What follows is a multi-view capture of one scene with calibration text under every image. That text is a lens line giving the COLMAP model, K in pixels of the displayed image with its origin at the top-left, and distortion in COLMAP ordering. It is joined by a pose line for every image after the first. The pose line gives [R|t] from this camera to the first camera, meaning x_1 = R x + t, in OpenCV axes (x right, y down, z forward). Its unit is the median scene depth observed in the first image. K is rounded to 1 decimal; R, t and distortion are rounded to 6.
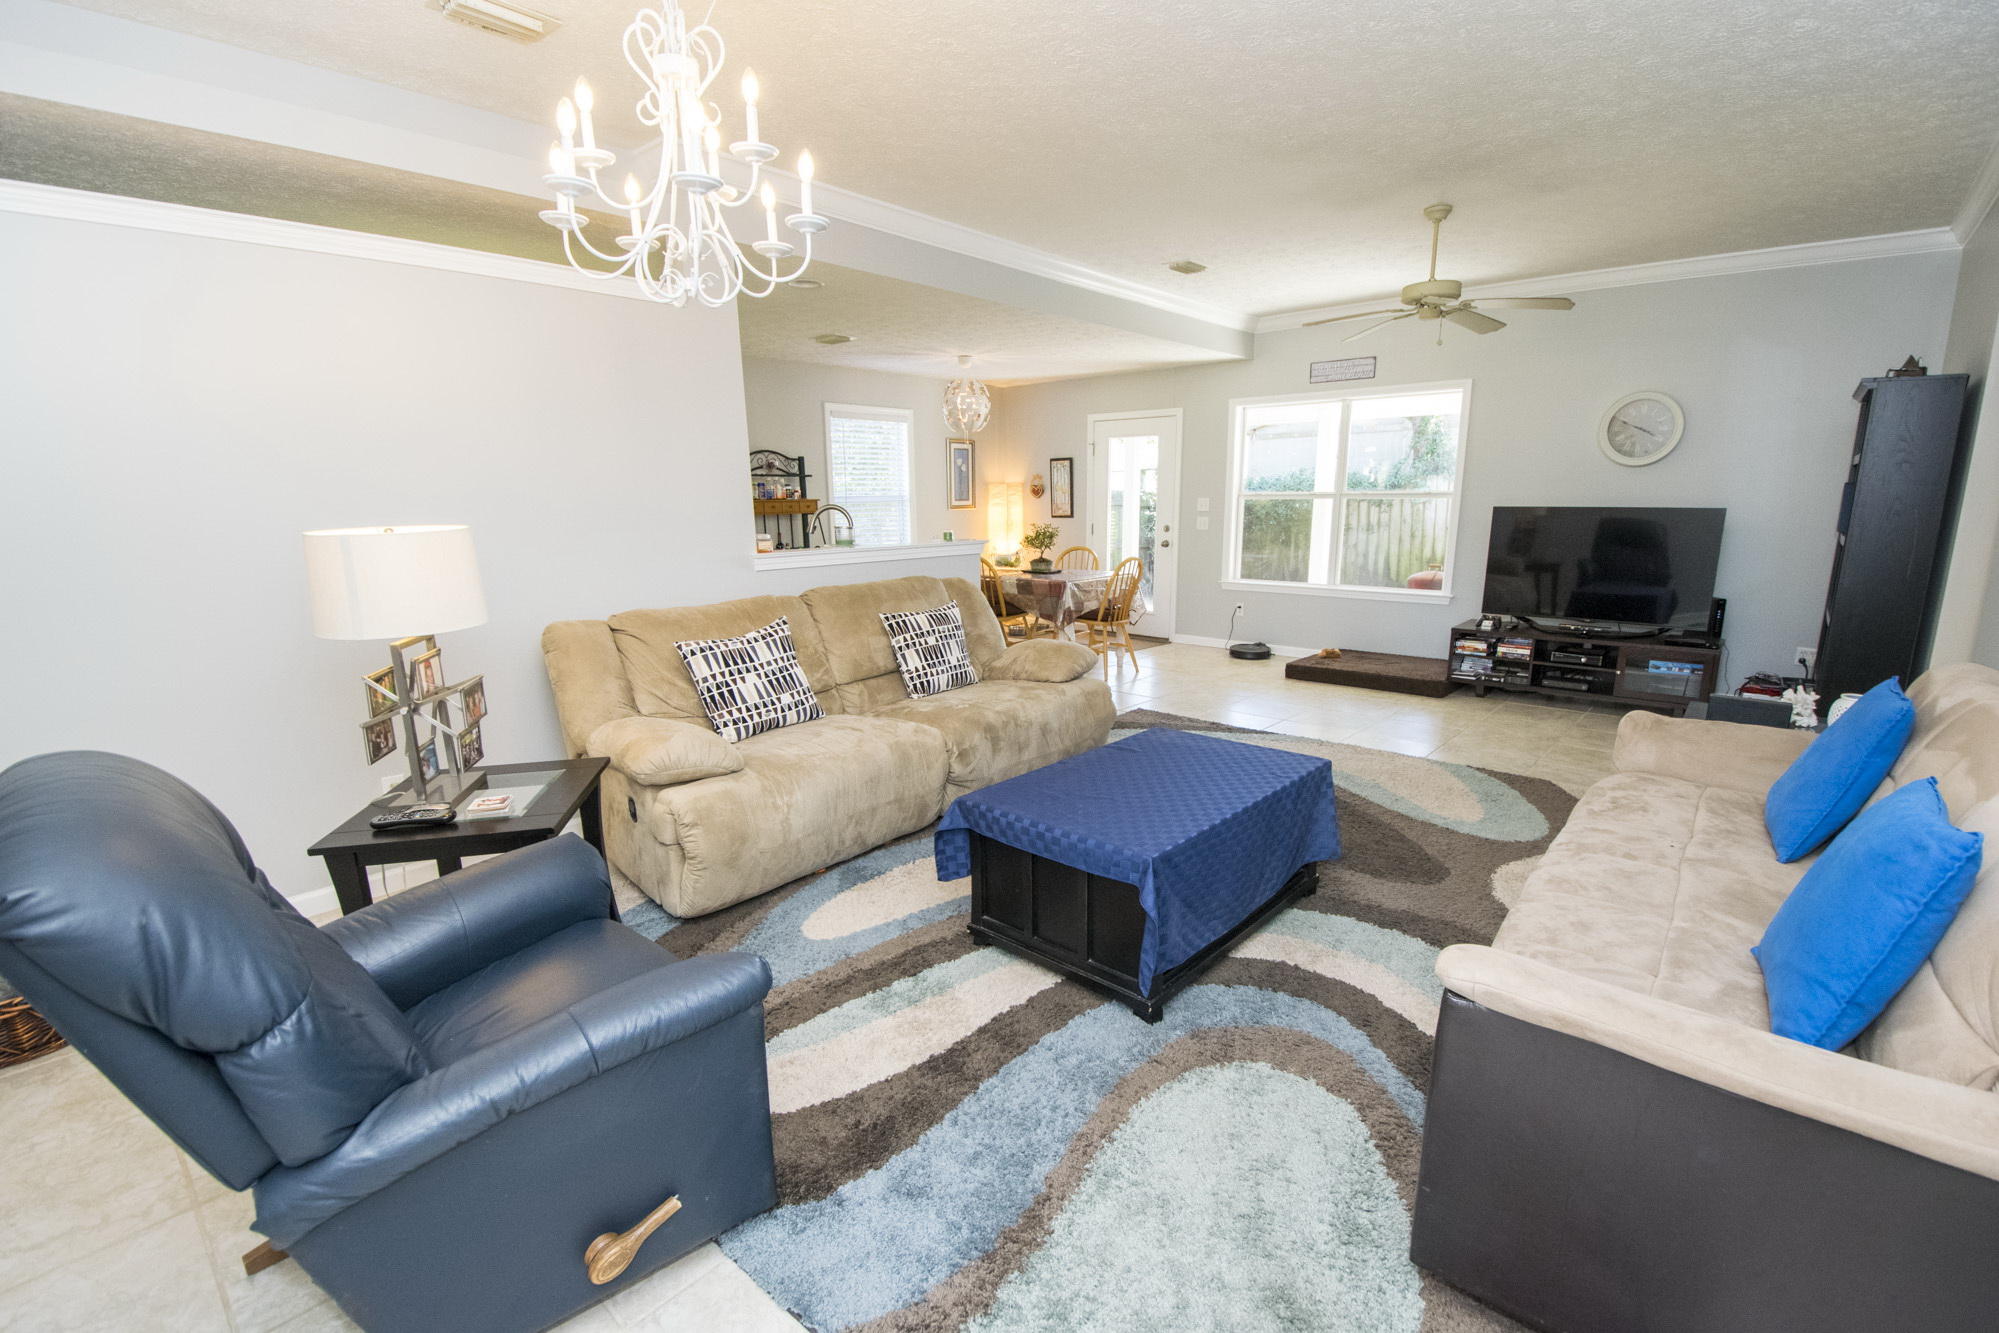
lens RADIAL K [[896.2, 0, 1002.8], [0, 896.2, 680.9], [0, 0, 1]] dist [-0.002864, -0.002904]
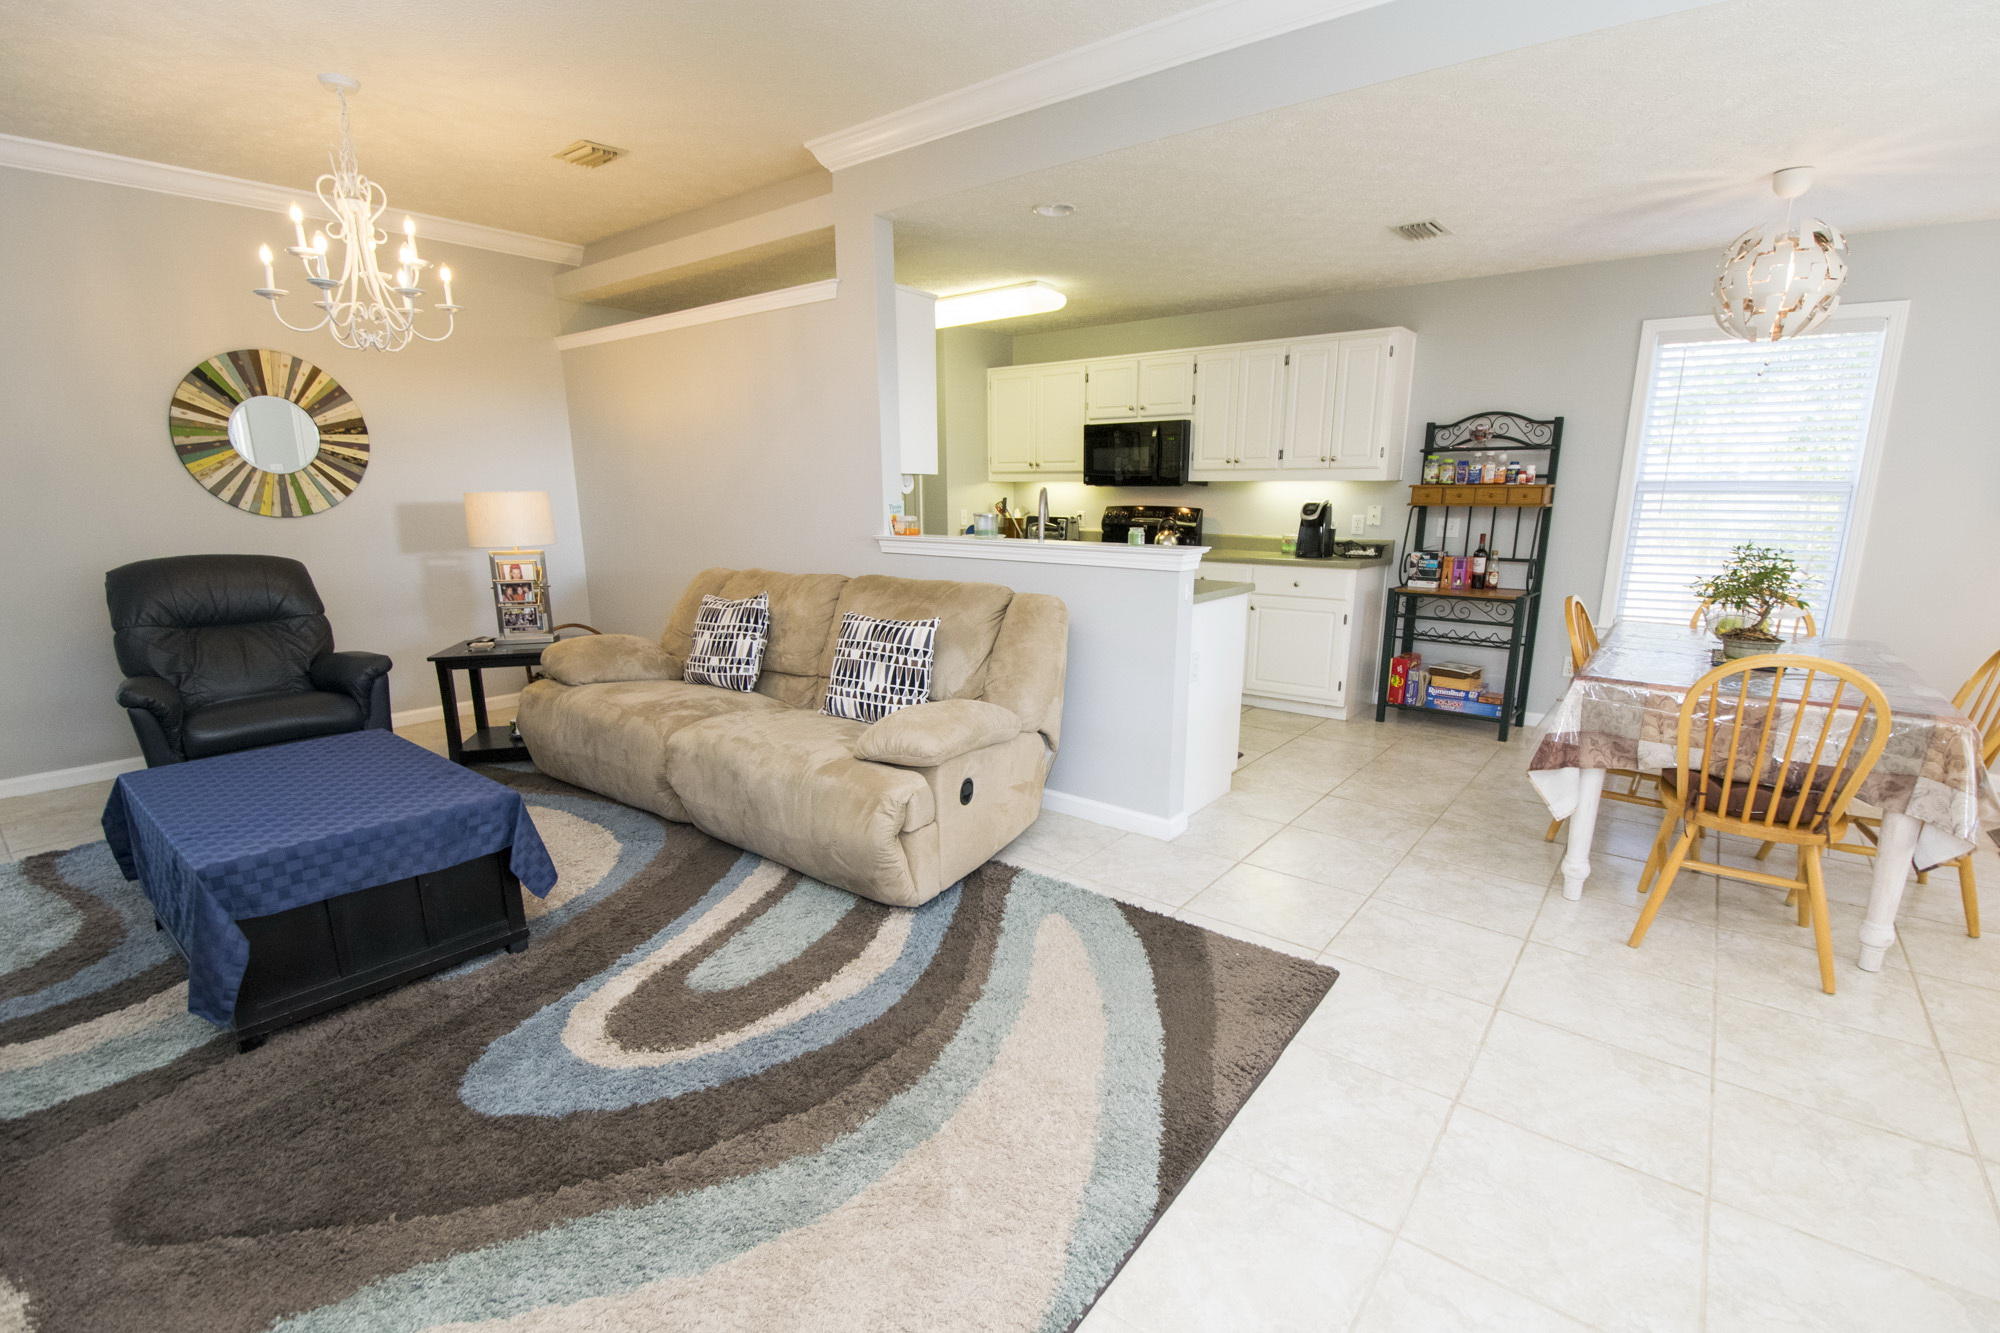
lens RADIAL K [[896.6, 0, 1012.3], [0, 896.6, 667.5], [0, 0, 1]] dist [-0.002864, -0.002904]
pose [[0.055271, 0.208756, -0.976405, 0.365099], [-0.212165, 0.958023, 0.192816, -0.111684], [0.975669, 0.196502, 0.097242, 0.547784]]
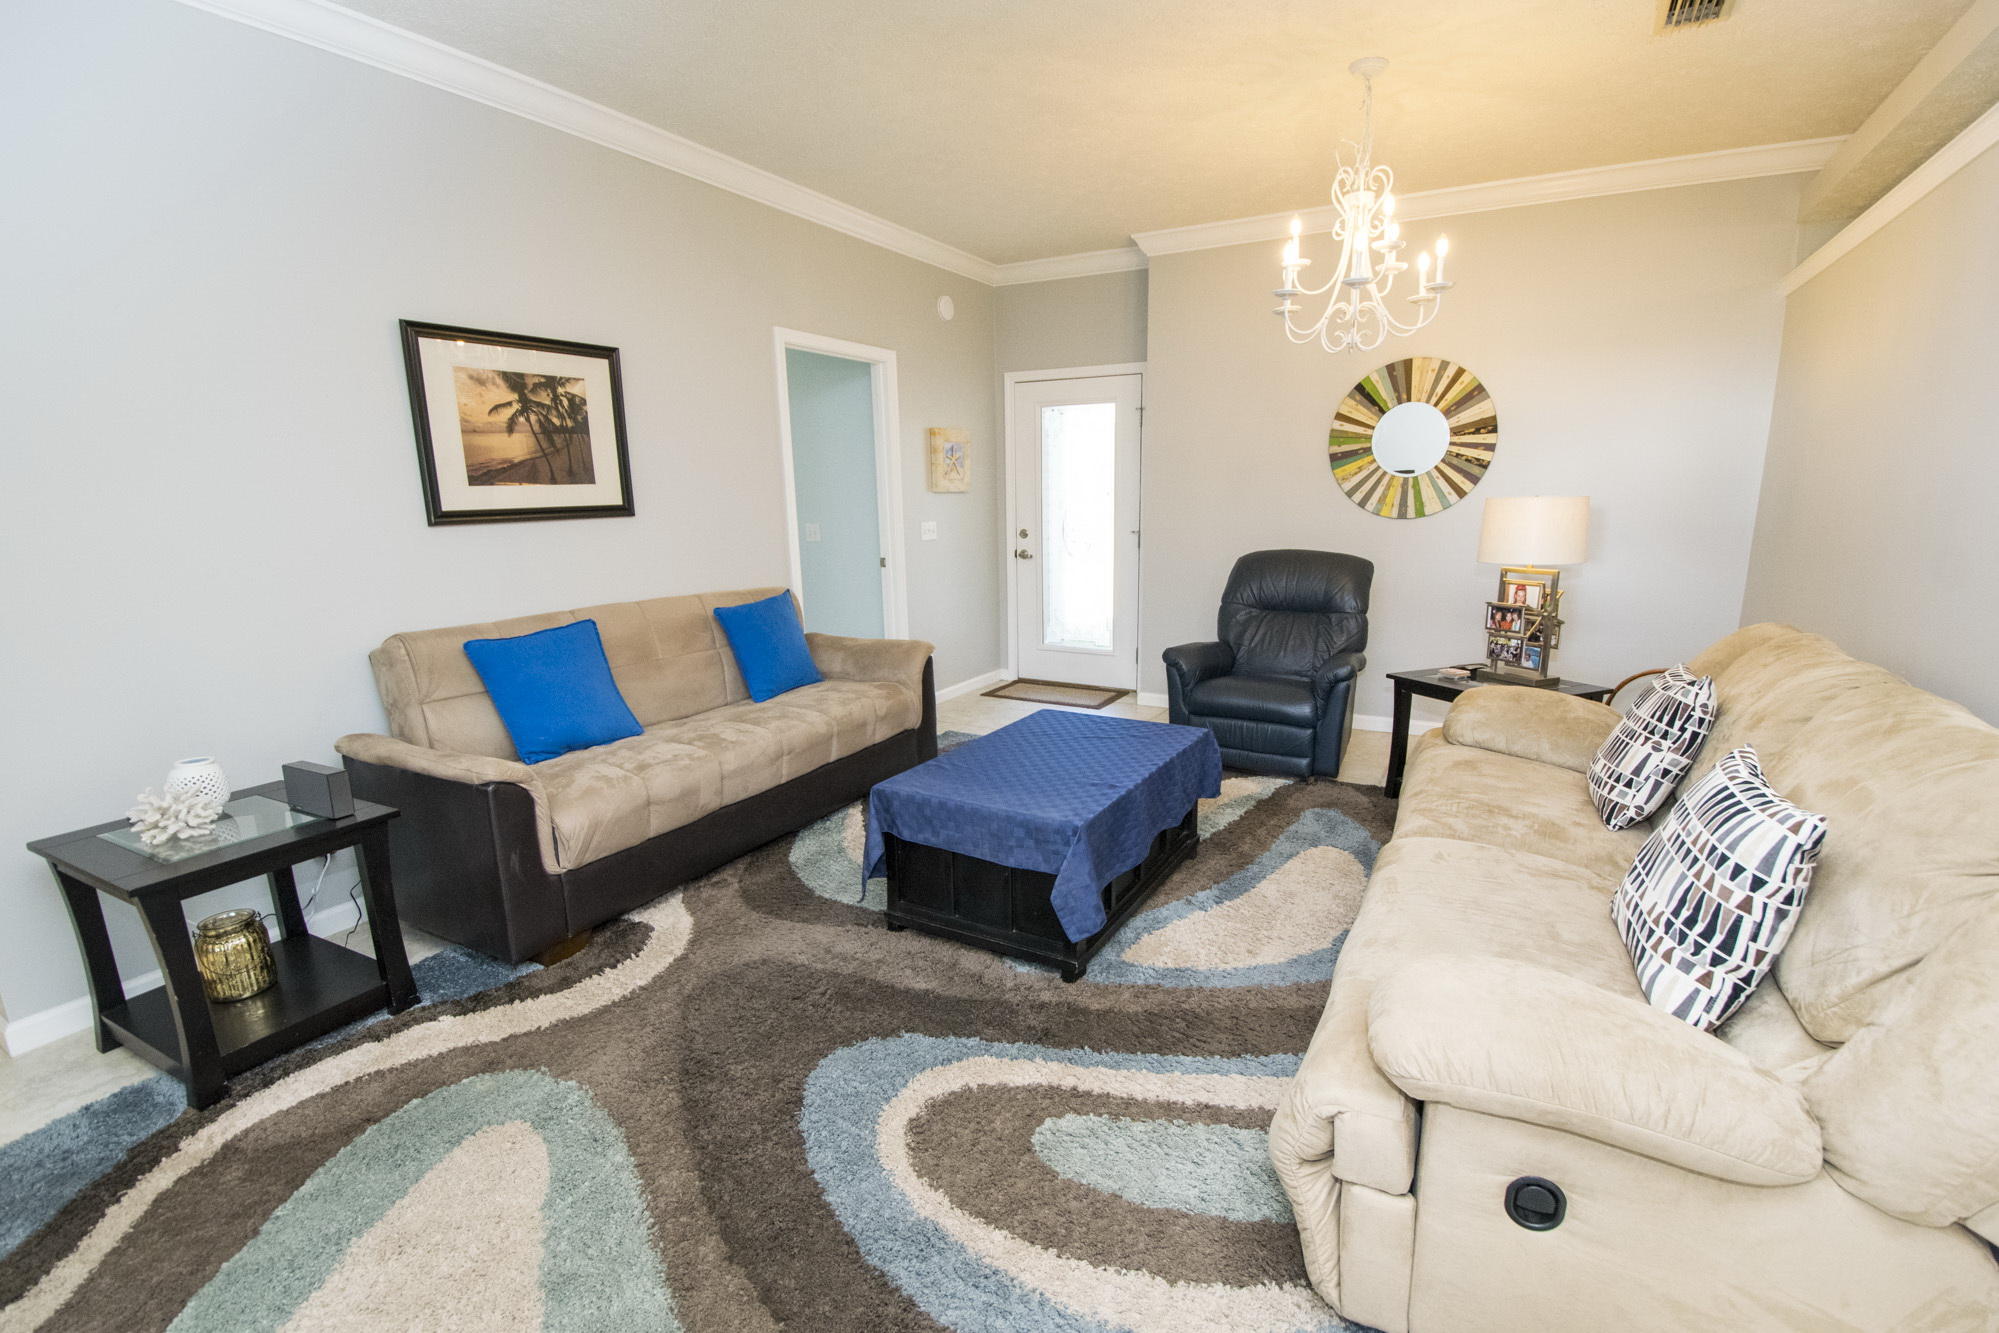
lens RADIAL K [[896.2, 0, 1004.9], [0, 896.2, 676.6], [0, 0, 1]] dist [-0.002864, -0.002904]
pose [[-0.974265, 0.067018, -0.215210, 0.166695], [-0.026453, 0.914184, 0.404436, -0.132735], [0.223846, 0.399721, -0.888885, 0.643167]]
